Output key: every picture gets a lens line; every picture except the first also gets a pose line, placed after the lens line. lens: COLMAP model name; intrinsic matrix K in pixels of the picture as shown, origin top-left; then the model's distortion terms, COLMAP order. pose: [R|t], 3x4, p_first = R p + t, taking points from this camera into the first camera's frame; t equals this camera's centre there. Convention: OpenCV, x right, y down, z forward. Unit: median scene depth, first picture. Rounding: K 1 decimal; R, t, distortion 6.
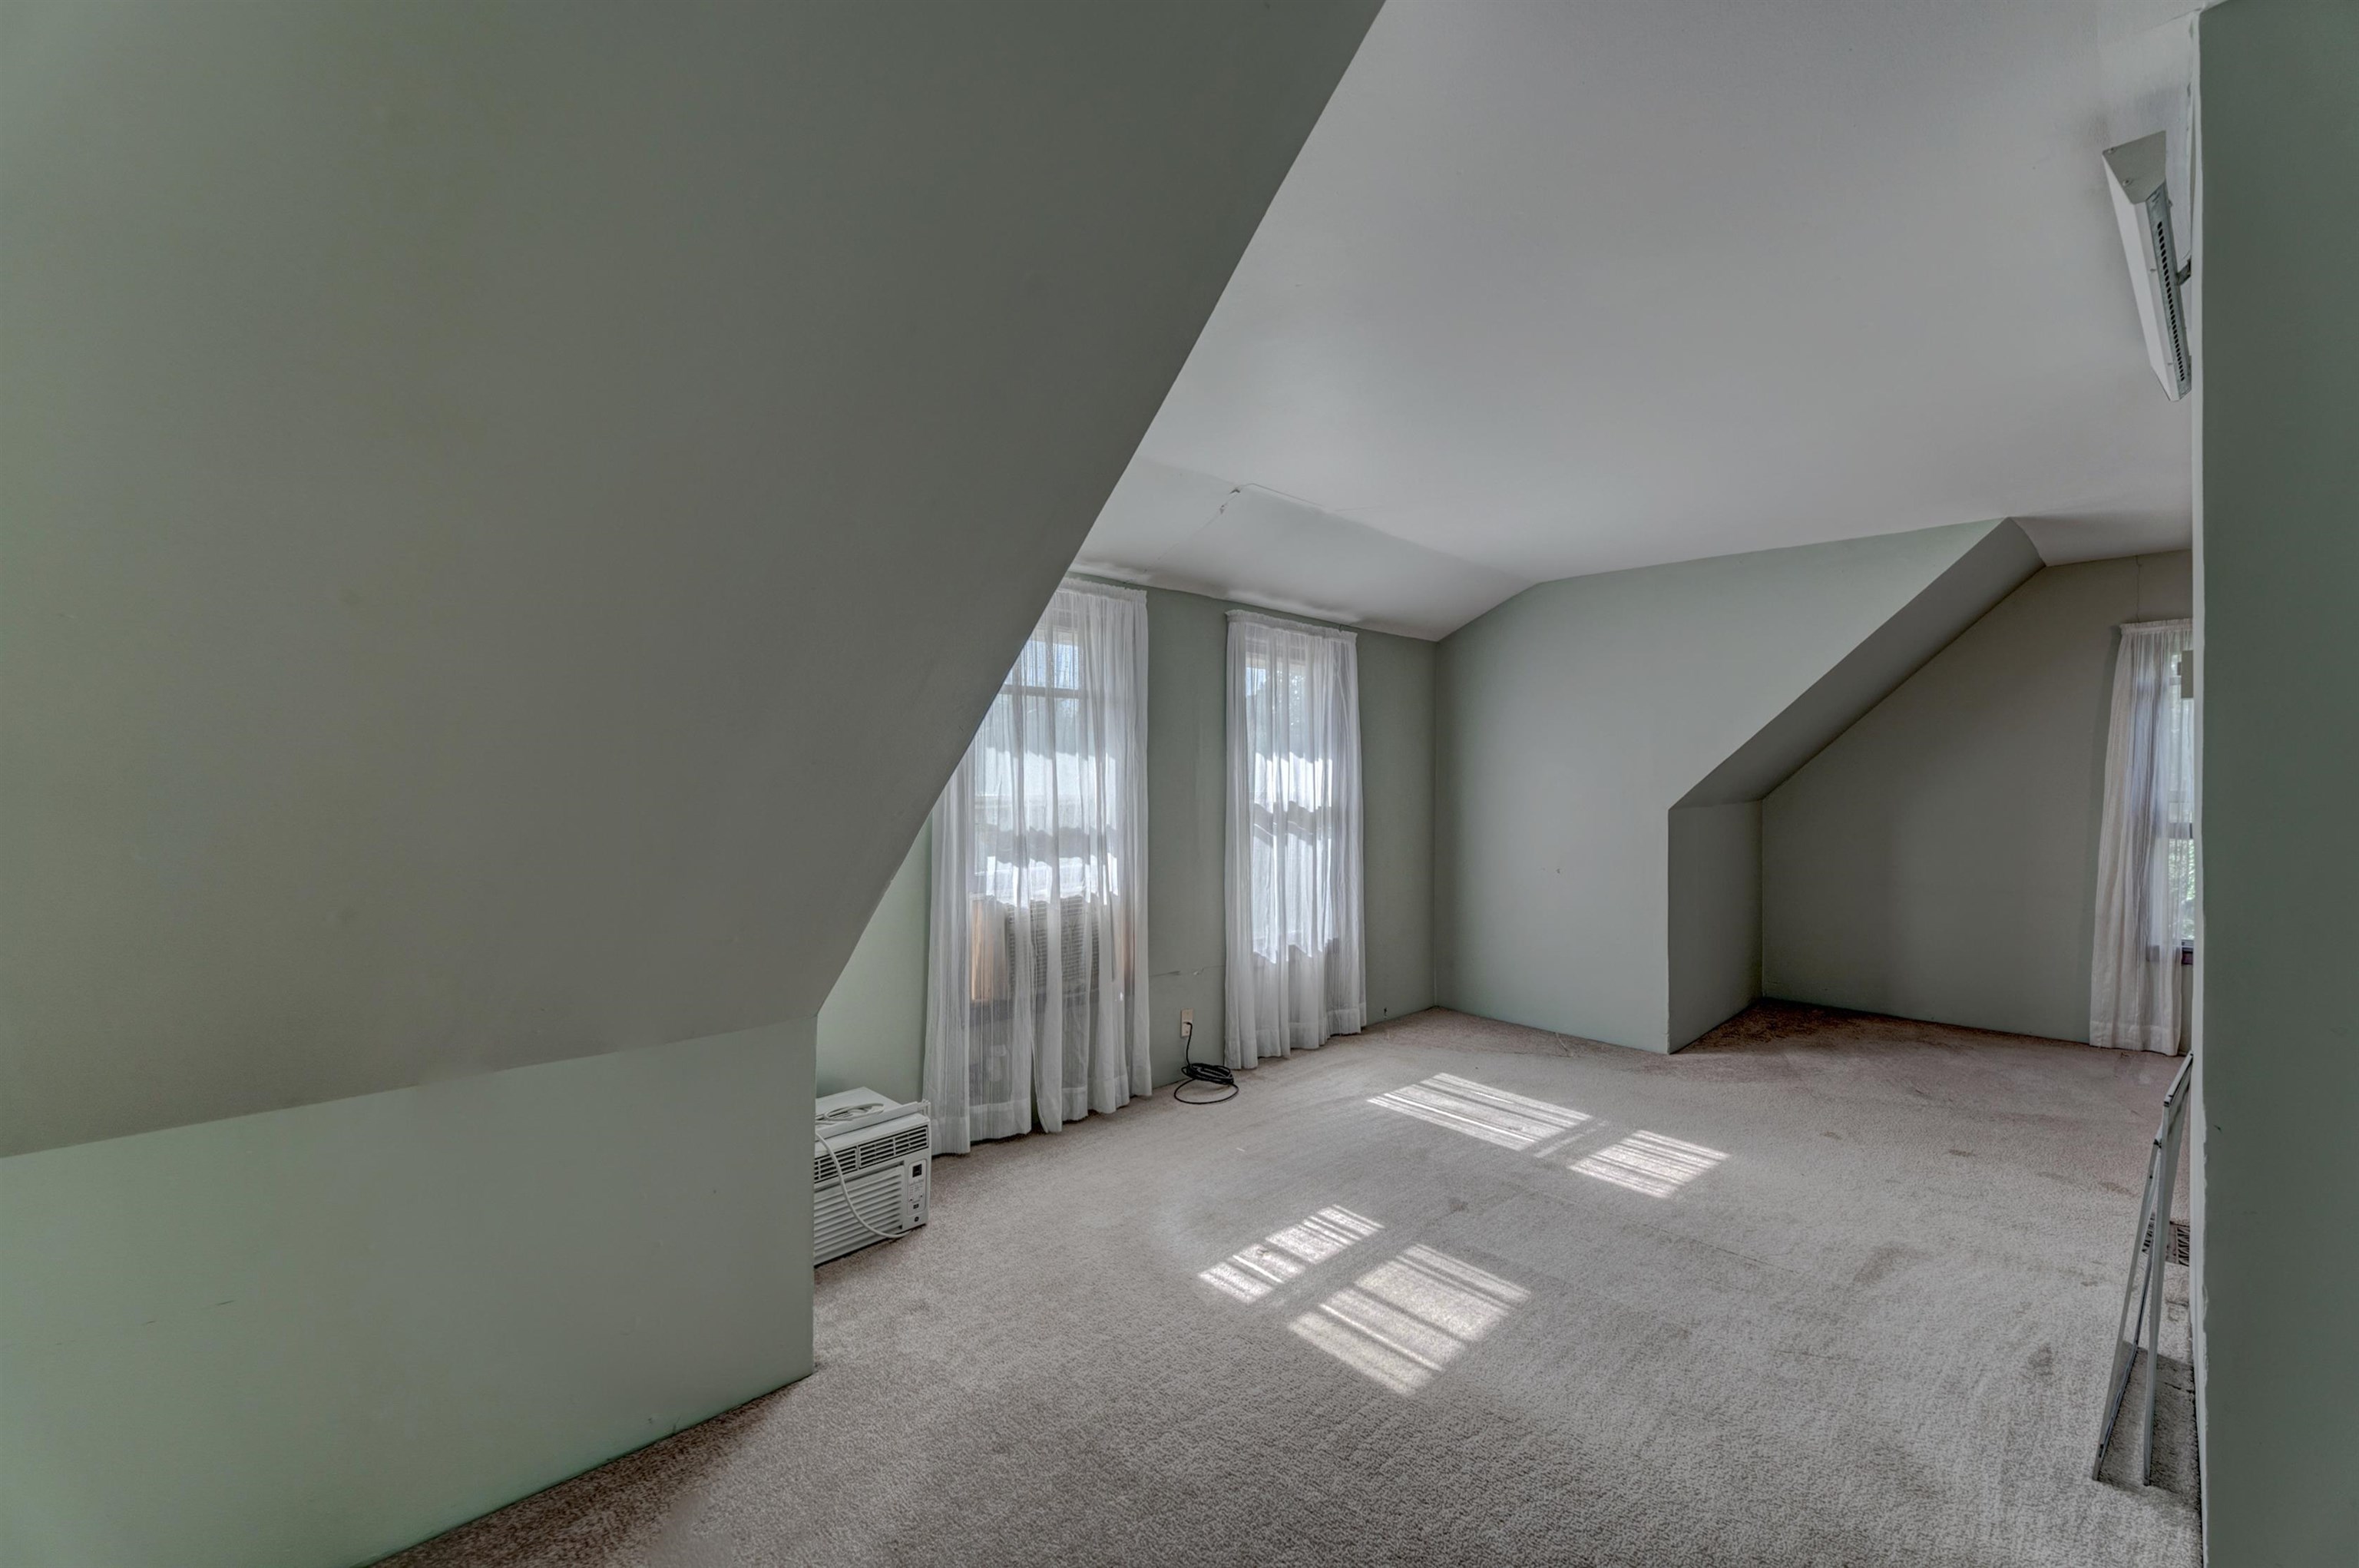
lens RADIAL K [[1008.6, 0, 1173.5], [0, 1008.6, 788.2], [0, 0, 1]] dist [0.004019, 0.000316]
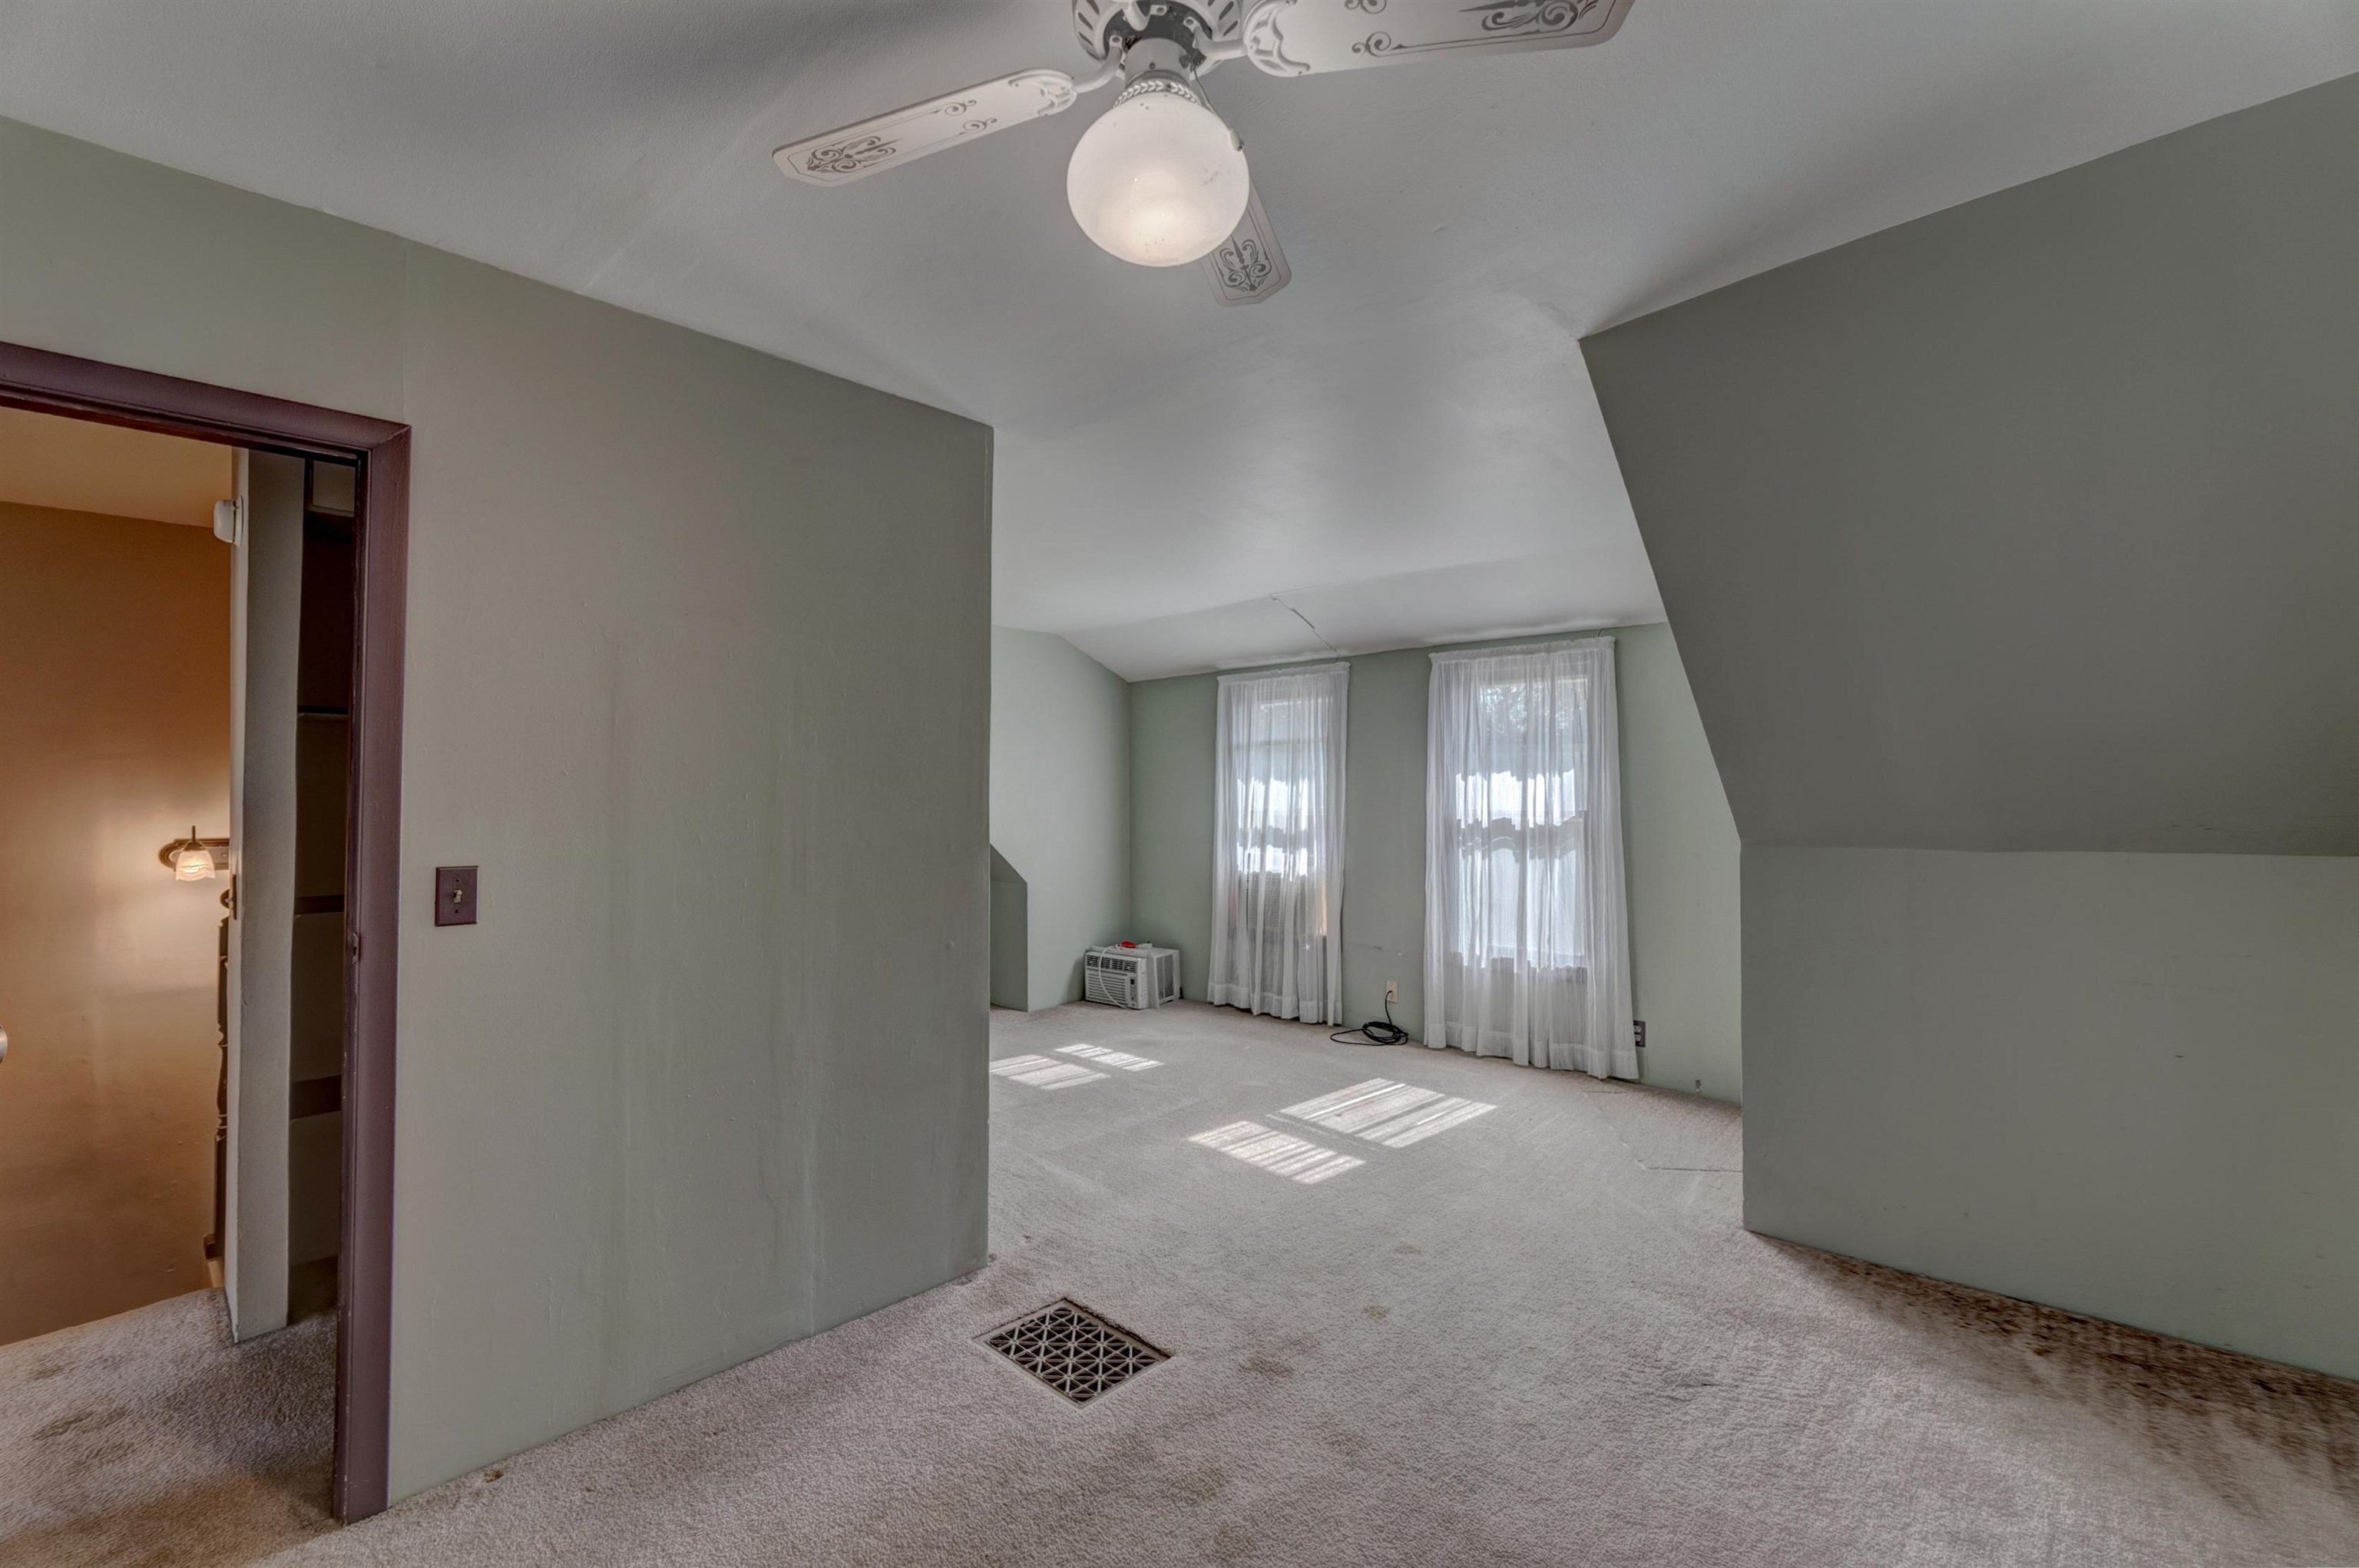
lens RADIAL K [[1008.6, 0, 1173.5], [0, 1008.6, 788.2], [0, 0, 1]] dist [0.004019, 0.000316]
pose [[0.034517, 0.001393, -0.999403, 1.418169], [-0.006691, 0.999977, 0.001163, -0.021704], [0.999382, 0.006647, 0.034526, 0.771024]]
